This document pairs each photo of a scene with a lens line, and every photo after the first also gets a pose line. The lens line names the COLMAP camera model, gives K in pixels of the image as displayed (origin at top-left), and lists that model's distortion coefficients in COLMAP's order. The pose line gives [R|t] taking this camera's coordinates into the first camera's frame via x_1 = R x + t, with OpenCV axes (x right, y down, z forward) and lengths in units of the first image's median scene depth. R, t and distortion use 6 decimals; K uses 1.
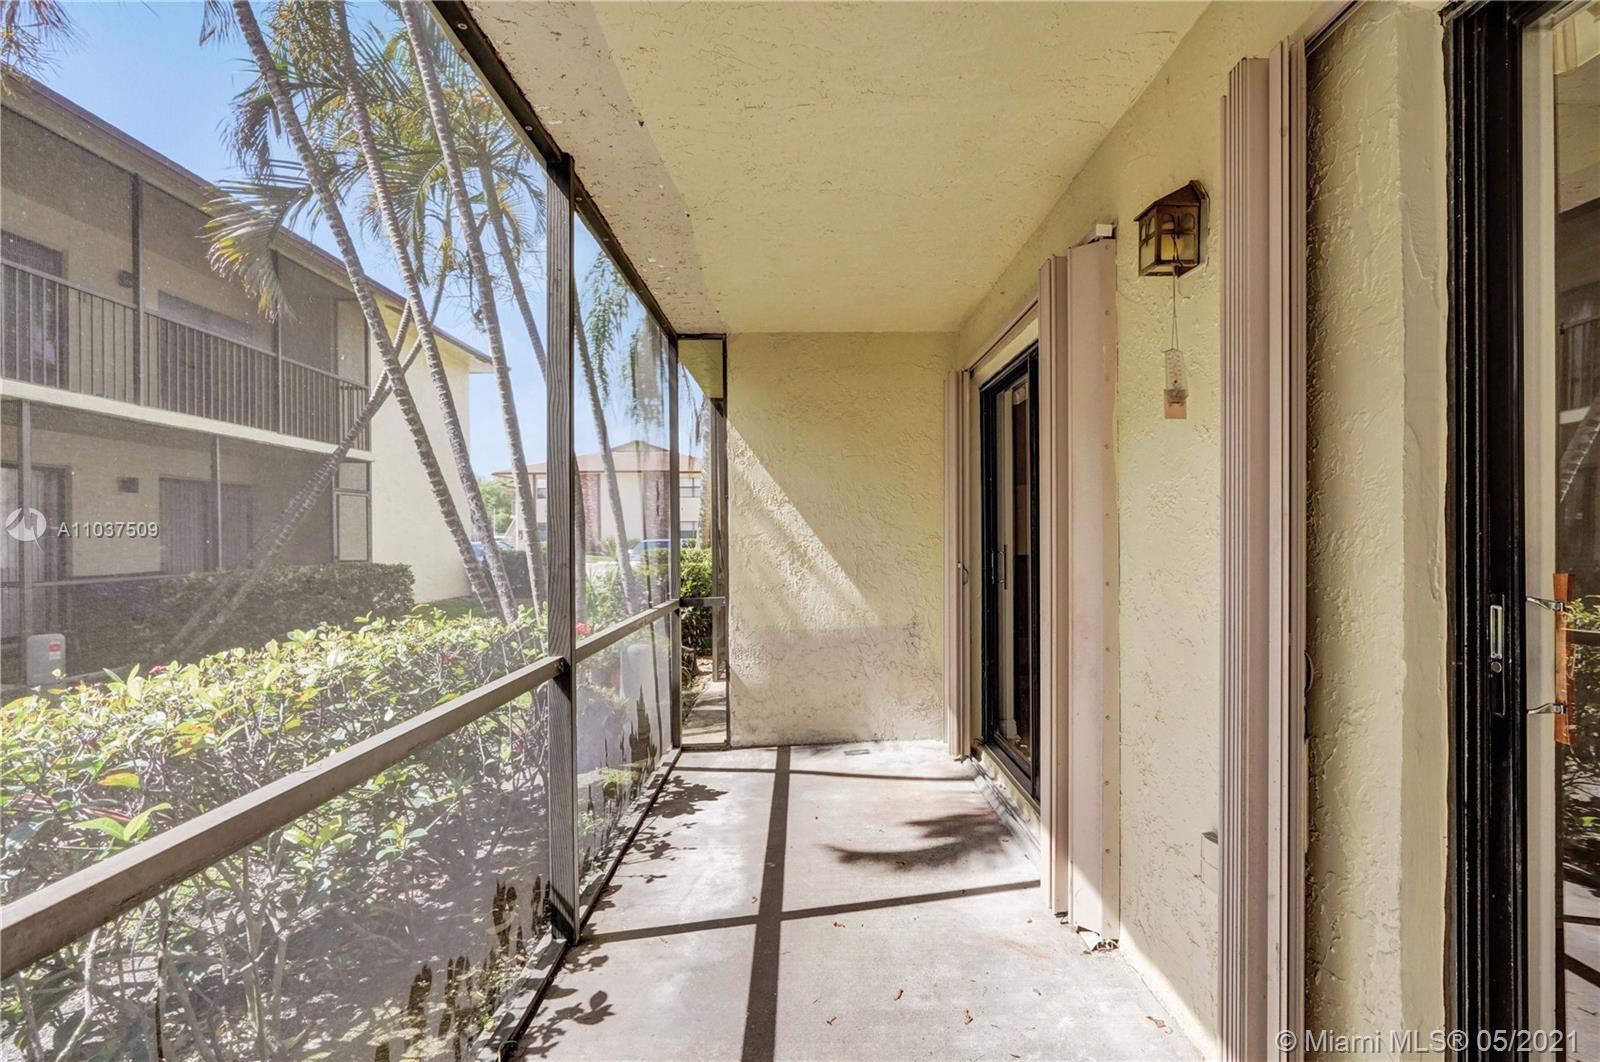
lens RADIAL K [[740.4, 0, 799.6], [0, 740.4, 534.6], [0, 0, 1]] dist [-0.001347, 0.000158]
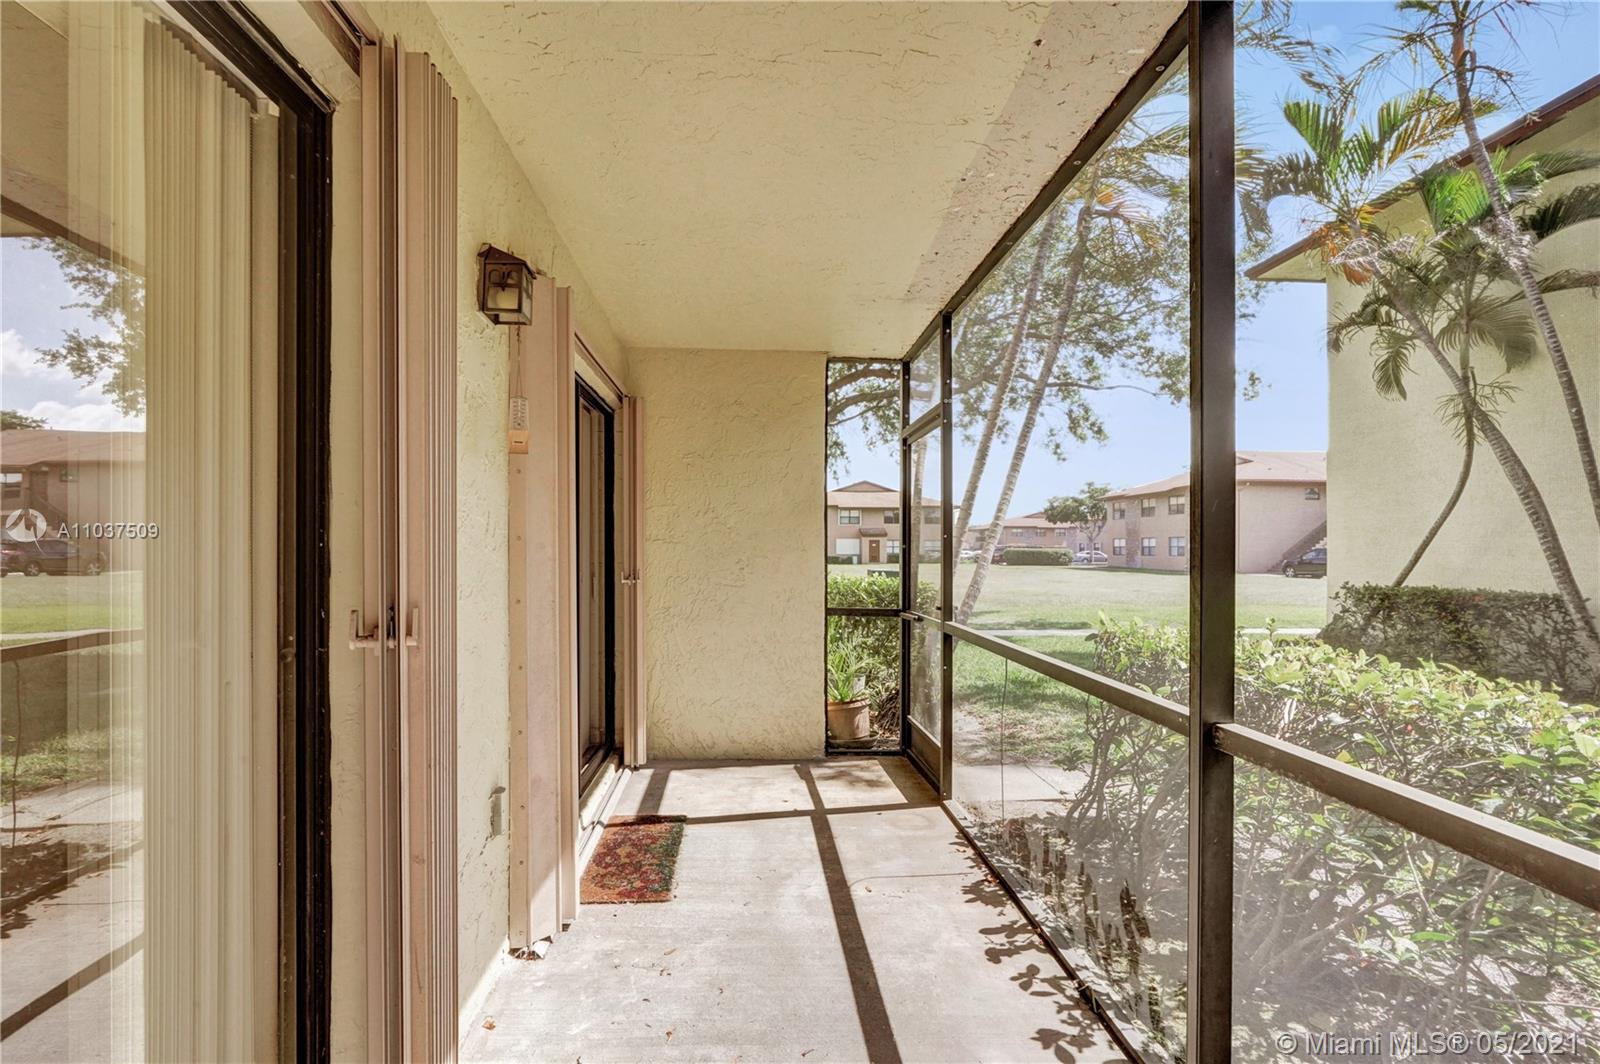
lens RADIAL K [[740.4, 0, 800.5], [0, 740.4, 539.5], [0, 0, 1]] dist [-0.001347, 0.000158]
pose [[-0.996352, 0.004954, -0.085197, 0.132306], [0.005421, 0.999972, -0.005243, -0.004164], [0.085169, -0.005685, -0.996350, 1.966798]]
